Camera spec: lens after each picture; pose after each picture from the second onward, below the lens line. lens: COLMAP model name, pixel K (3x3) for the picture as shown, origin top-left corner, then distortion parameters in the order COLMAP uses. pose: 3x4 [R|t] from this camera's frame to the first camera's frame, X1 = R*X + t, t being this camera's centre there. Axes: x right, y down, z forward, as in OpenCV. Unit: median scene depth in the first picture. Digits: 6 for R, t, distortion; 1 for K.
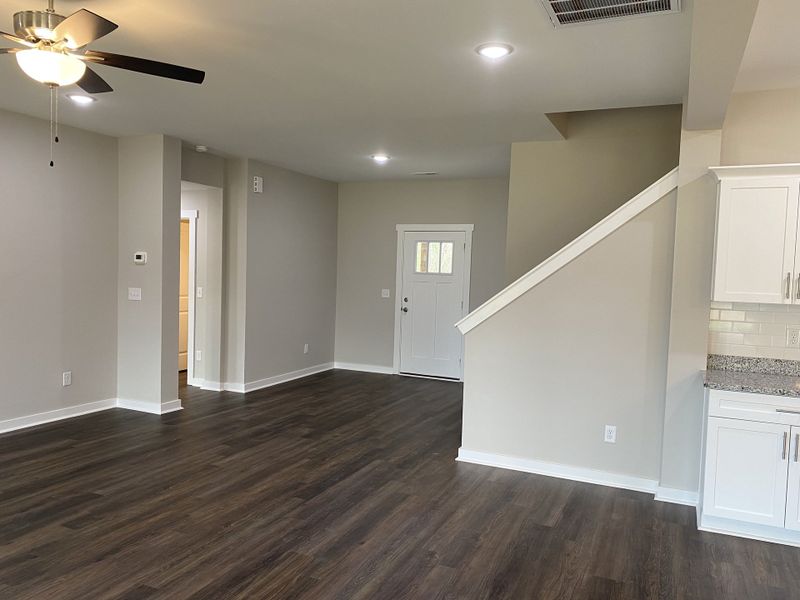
lens RADIAL K [[606.0, 0, 404.4], [0, 606.0, 302.2], [0, 0, 1]] dist [0.037751, -0.059014]
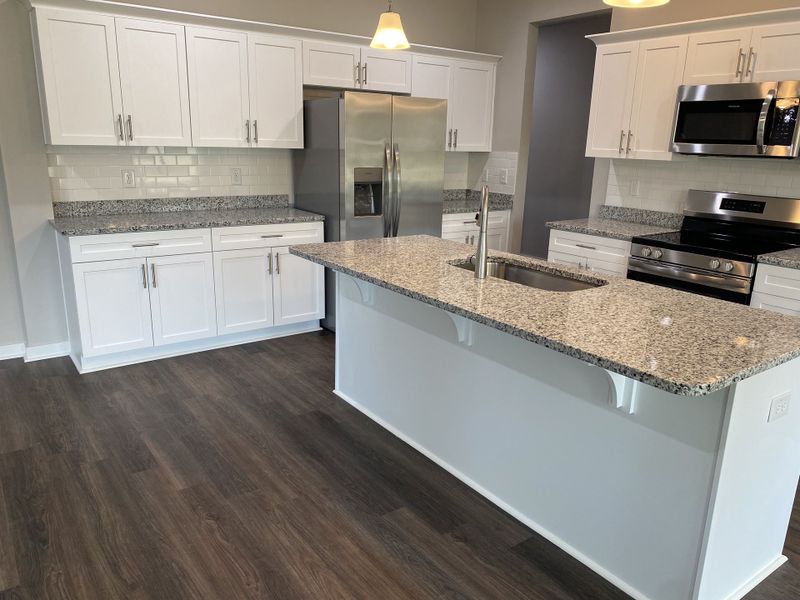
lens RADIAL K [[606.0, 0, 403.0], [0, 606.0, 306.0], [0, 0, 1]] dist [0.037751, -0.059014]
pose [[0.496695, -0.249093, 0.831412, -0.077701], [0.036849, 0.963120, 0.266539, 0.006825], [-0.867142, -0.101752, 0.487556, 0.033460]]
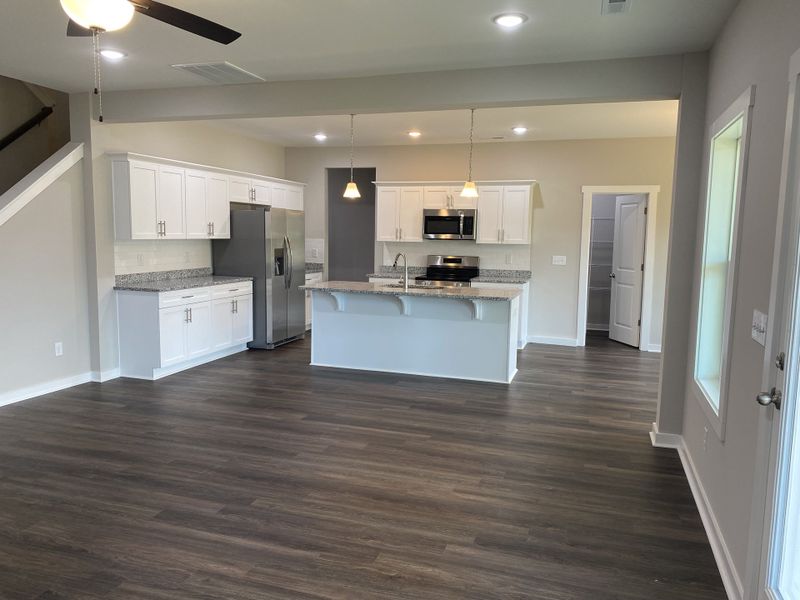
lens RADIAL K [[606.0, 0, 406.0], [0, 606.0, 305.1], [0, 0, 1]] dist [0.037751, -0.059014]
pose [[-0.115757, -0.152400, 0.981516, -1.175565], [0.029800, 0.987182, 0.156794, -0.061797], [-0.992830, 0.047400, -0.109732, 0.500473]]
